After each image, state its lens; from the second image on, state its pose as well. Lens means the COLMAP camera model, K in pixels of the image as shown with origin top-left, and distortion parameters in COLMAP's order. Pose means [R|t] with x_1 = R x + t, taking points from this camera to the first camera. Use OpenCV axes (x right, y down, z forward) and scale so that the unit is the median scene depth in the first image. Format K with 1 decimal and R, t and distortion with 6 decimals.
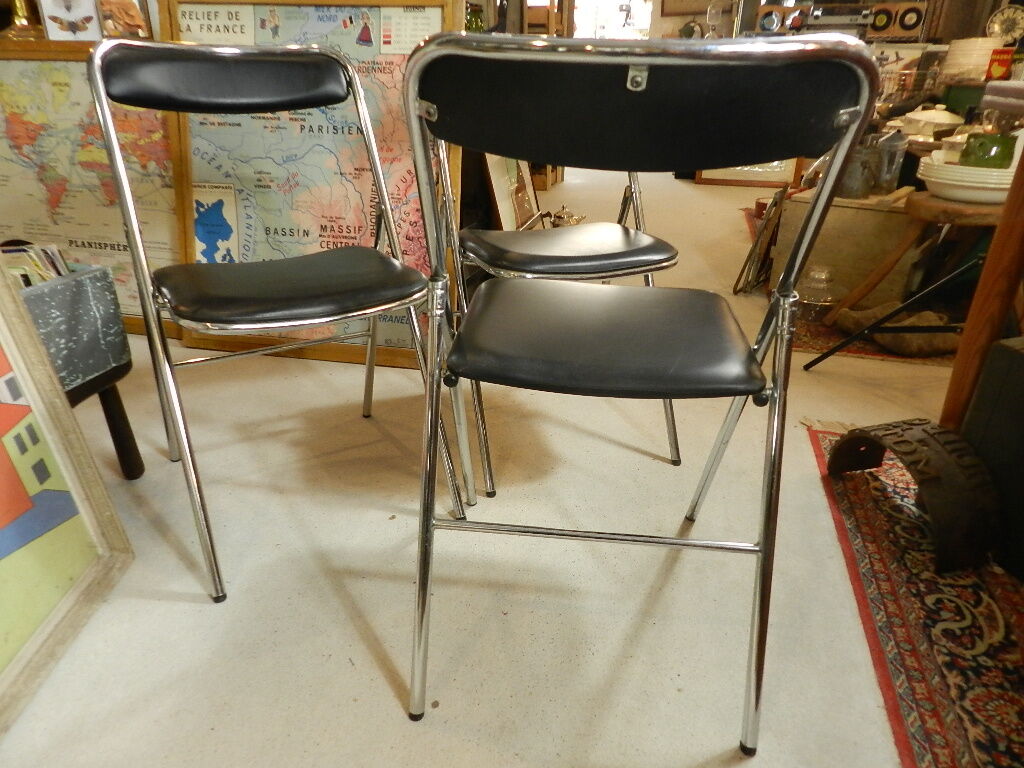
lens RADIAL K [[699.8, 0, 507.7], [0, 699.8, 384.2], [0, 0, 1]] dist [0.005580, 0.002312]
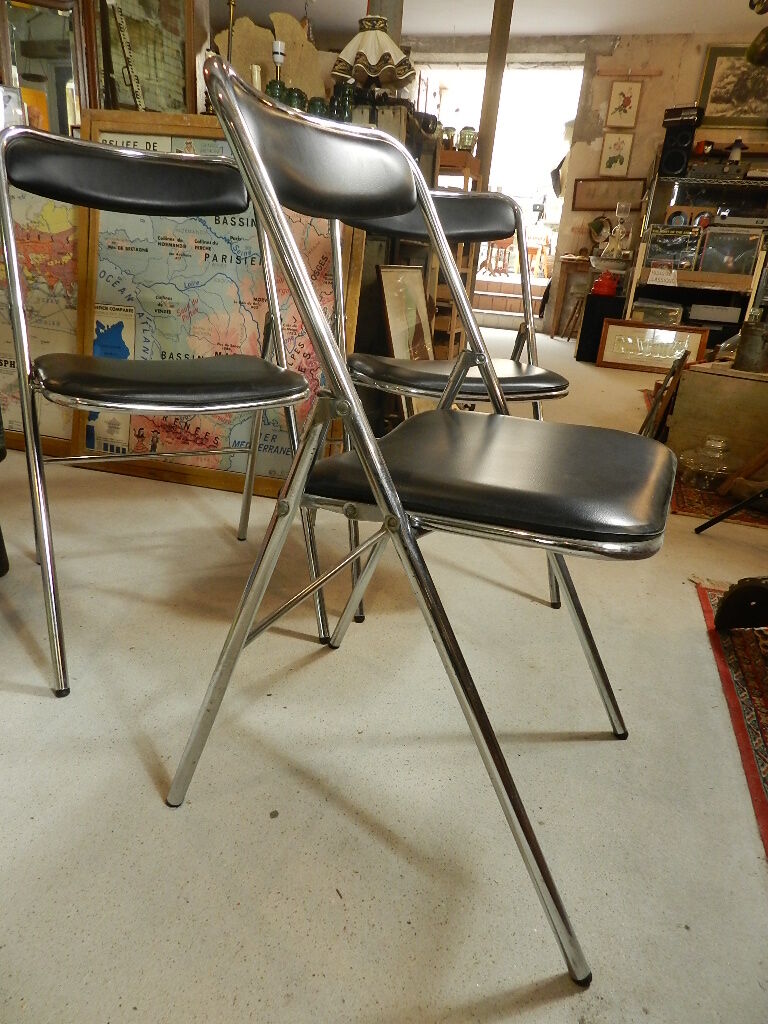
lens RADIAL K [[694.3, 0, 384.0], [0, 694.3, 512.0], [0, 0, 1]] dist [0.000988, 0.001436]
pose [[0.996804, 0.074603, -0.028560, 0.021617], [-0.076598, 0.994110, -0.076665, 0.066500], [0.022673, 0.078608, 0.996648, 0.034575]]
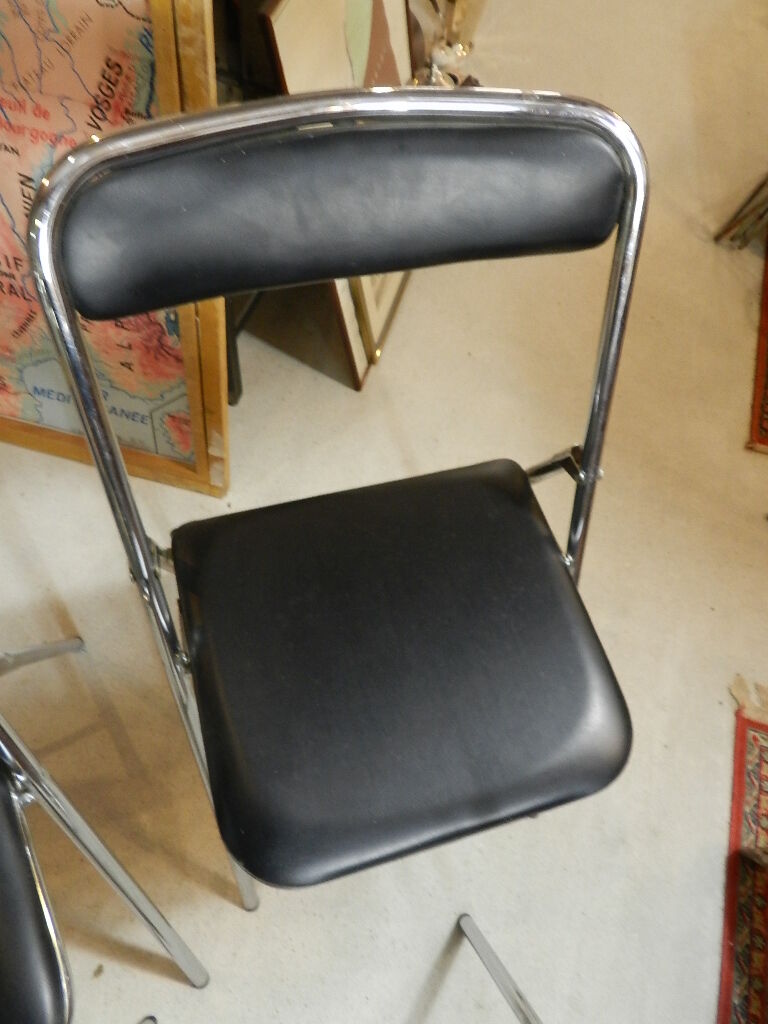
lens RADIAL K [[694.3, 0, 384.0], [0, 694.3, 512.0], [0, 0, 1]] dist [0.000988, 0.001436]
pose [[0.993628, 0.087575, 0.070957, 0.019643], [-0.112709, 0.766424, 0.632369, -0.460230], [0.000997, -0.636337, 0.771411, 0.580206]]
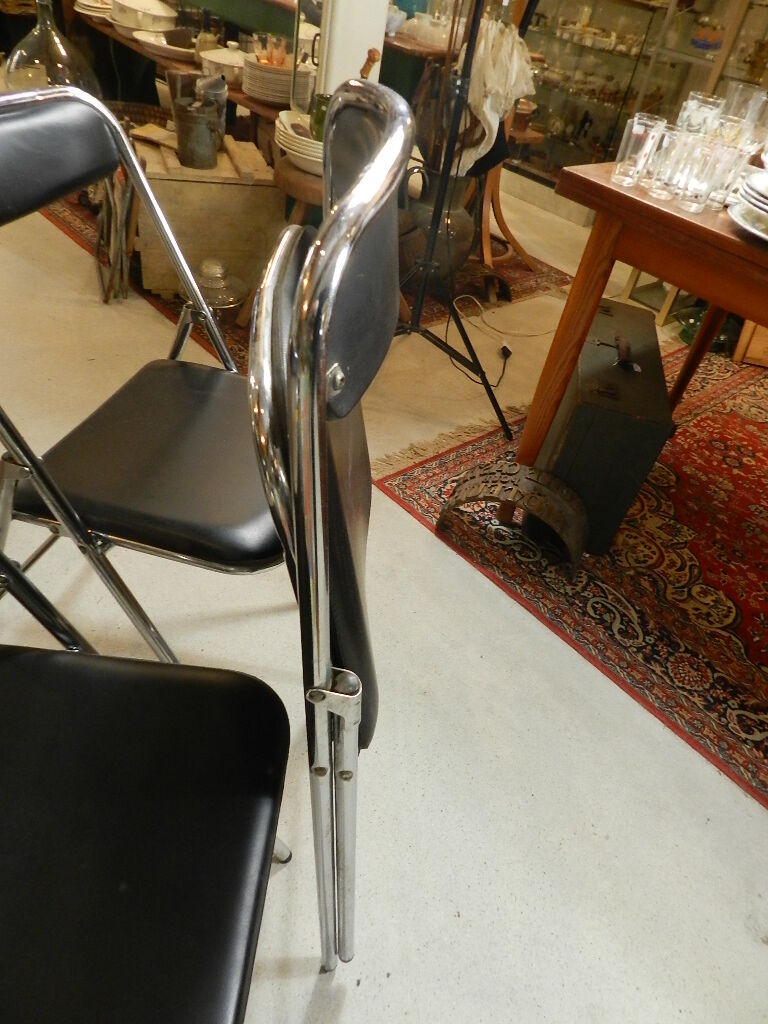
lens RADIAL K [[699.8, 0, 384.0], [0, 699.8, 512.0], [0, 0, 1]] dist [0.005580, 0.002312]
pose [[0.540951, -0.490323, 0.683341, -0.265030], [0.205414, 0.864900, 0.457987, -0.345746], [-0.815584, -0.107381, 0.568588, 0.390970]]
